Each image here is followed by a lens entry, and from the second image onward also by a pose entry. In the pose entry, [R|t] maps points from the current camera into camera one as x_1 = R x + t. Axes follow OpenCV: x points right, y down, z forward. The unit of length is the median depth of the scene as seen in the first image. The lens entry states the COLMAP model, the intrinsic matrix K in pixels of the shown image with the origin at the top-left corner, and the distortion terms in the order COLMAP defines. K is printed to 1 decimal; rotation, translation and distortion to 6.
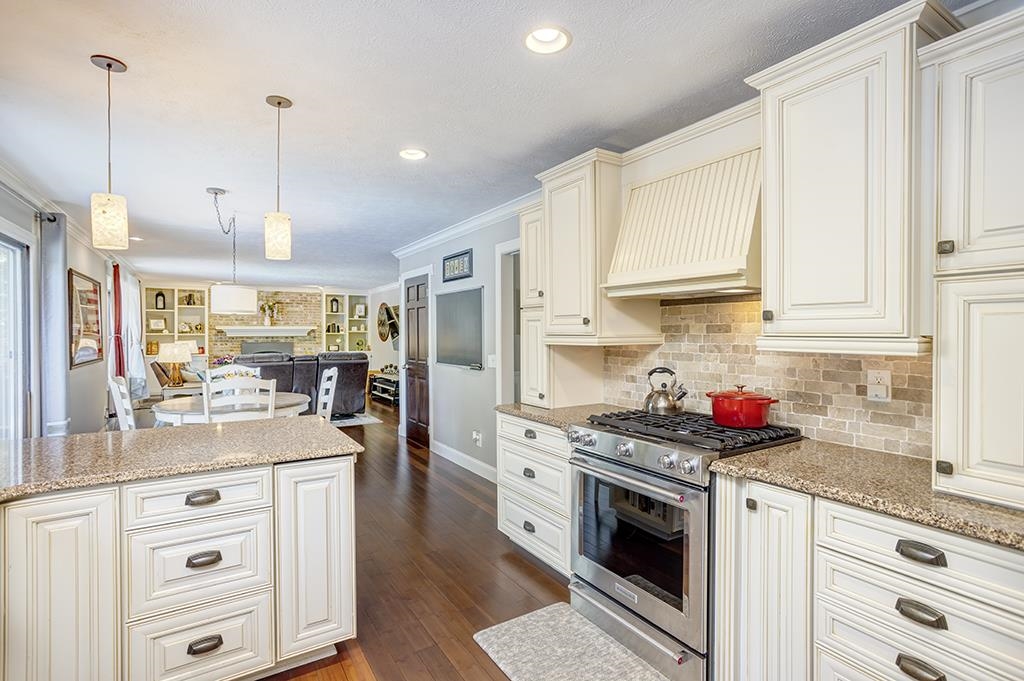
lens RADIAL K [[497.1, 0, 501.9], [0, 497.1, 335.0], [0, 0, 1]] dist [-0.009853, 0.004142]
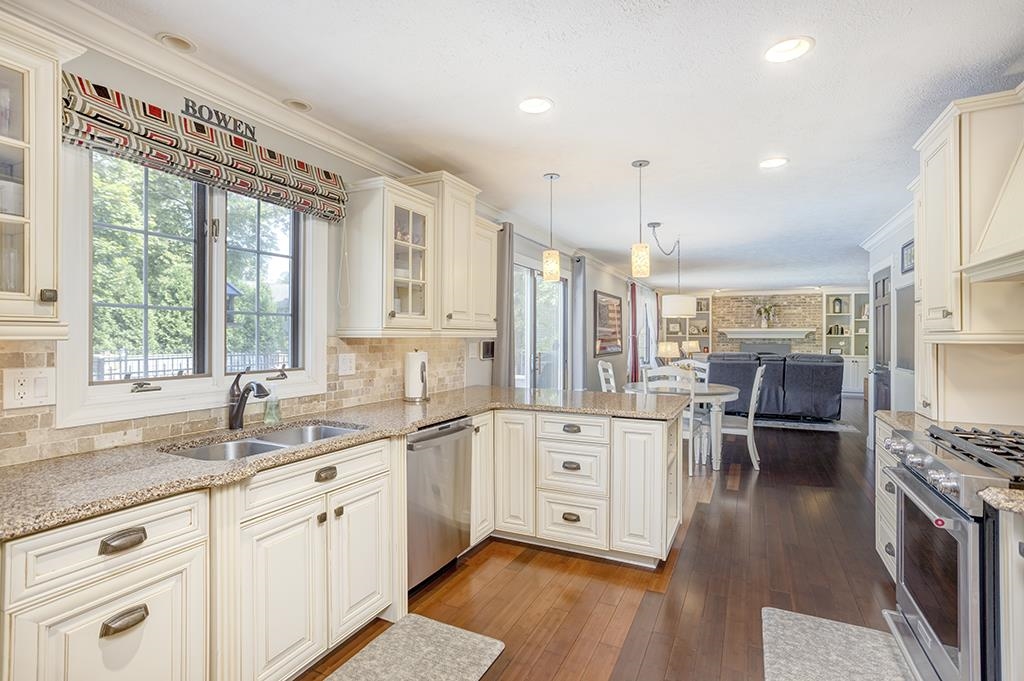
lens RADIAL K [[497.1, 0, 513.3], [0, 497.1, 333.9], [0, 0, 1]] dist [-0.009853, 0.004142]
pose [[0.536243, 0.000609, -0.844063, 0.180724], [-0.009670, 0.999939, -0.005422, 0.006375], [0.844008, 0.011070, 0.536216, -0.015004]]
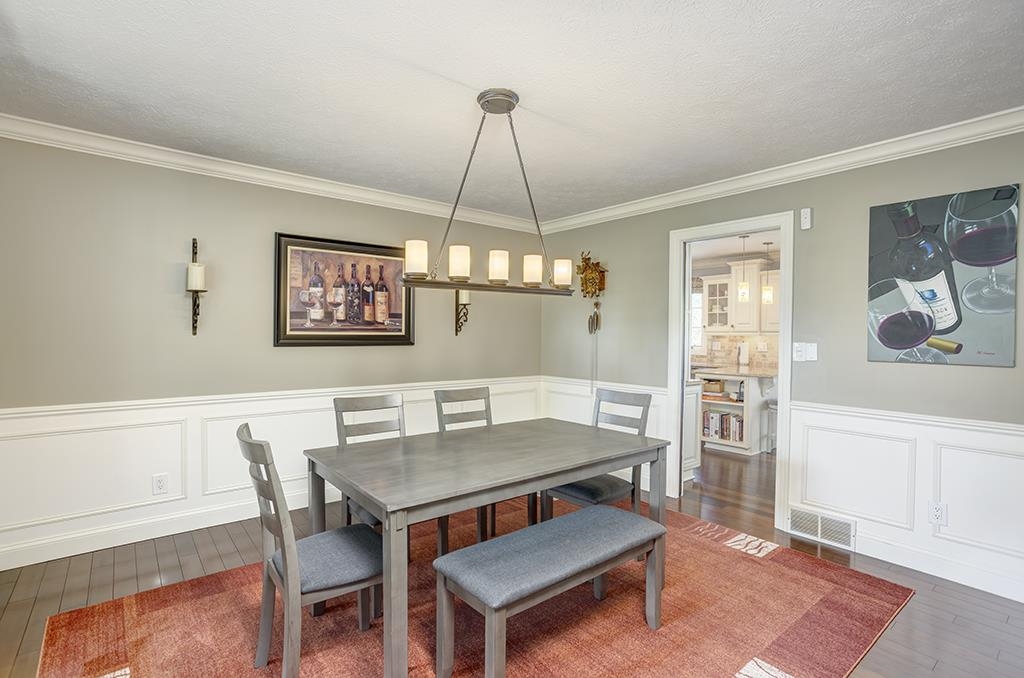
lens RADIAL K [[495.0, 0, 508.8], [0, 495.0, 340.1], [0, 0, 1]] dist [-0.001533, -0.000018]
pose [[-0.990787, -0.000232, -0.135426, 0.398408], [-0.004149, 0.999581, 0.028636, -0.015578], [0.135362, 0.028934, -0.990374, 1.440940]]
